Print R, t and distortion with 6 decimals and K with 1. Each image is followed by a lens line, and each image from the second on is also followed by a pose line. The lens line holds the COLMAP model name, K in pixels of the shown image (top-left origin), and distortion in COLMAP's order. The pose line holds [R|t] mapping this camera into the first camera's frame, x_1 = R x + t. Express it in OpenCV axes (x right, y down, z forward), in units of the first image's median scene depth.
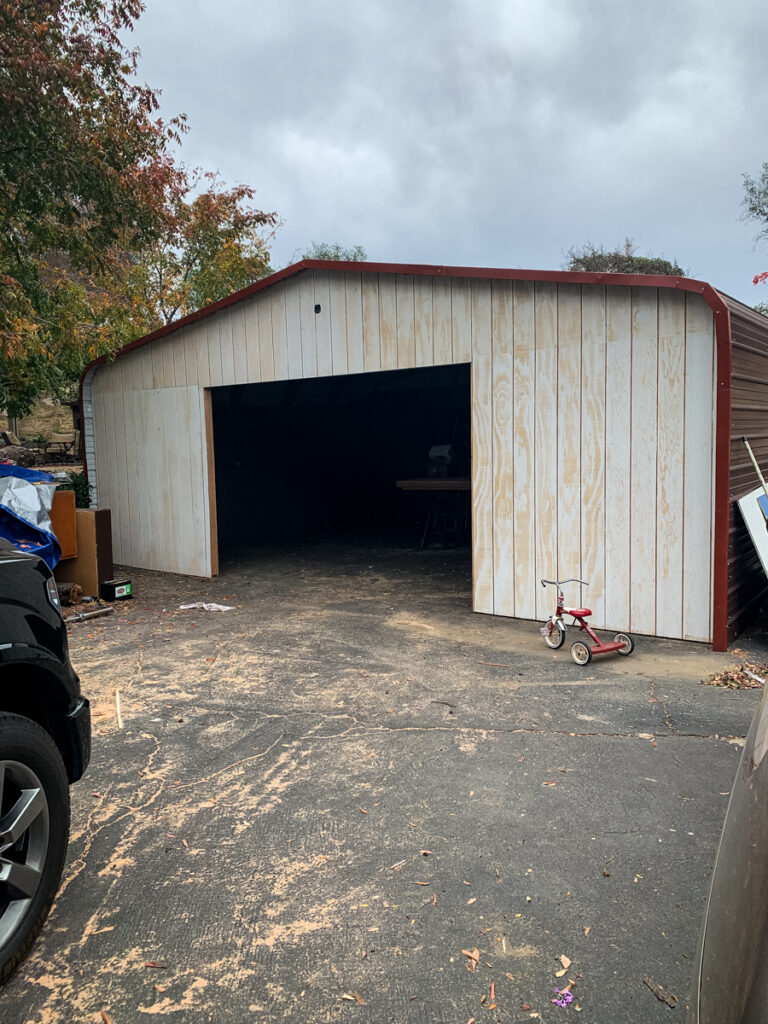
lens RADIAL K [[765.6, 0, 387.5], [0, 765.6, 512.5], [0, 0, 1]] dist [0.013909, -0.009059]
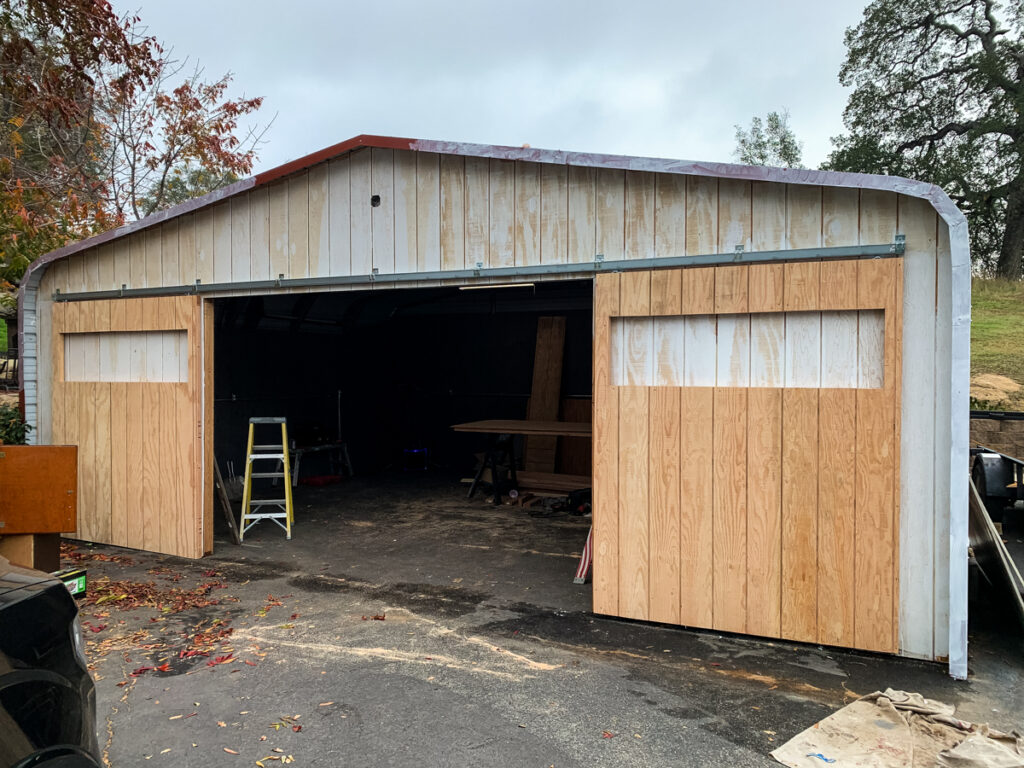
lens RADIAL K [[765.6, 0, 515.6], [0, 765.6, 383.6], [0, 0, 1]] dist [0.013909, -0.009059]
pose [[0.980219, 0.023198, 0.196552, -0.086468], [-0.008023, 0.996948, -0.077655, -0.024587], [-0.197754, 0.074542, 0.977413, 0.213286]]
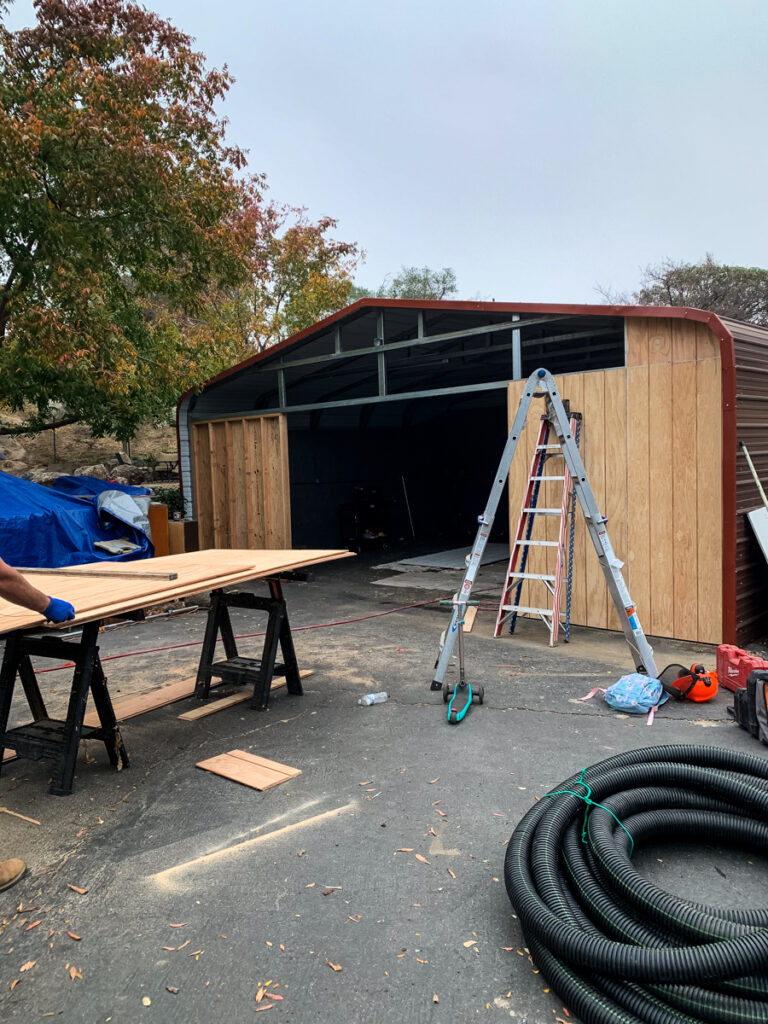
lens RADIAL K [[765.6, 0, 380.5], [0, 765.6, 505.8], [0, 0, 1]] dist [0.013909, -0.009059]
pose [[0.990647, 0.000102, -0.136446, 0.055504], [-0.004112, 0.999568, -0.029104, 0.004849], [0.136384, 0.029393, 0.990220, -0.077739]]
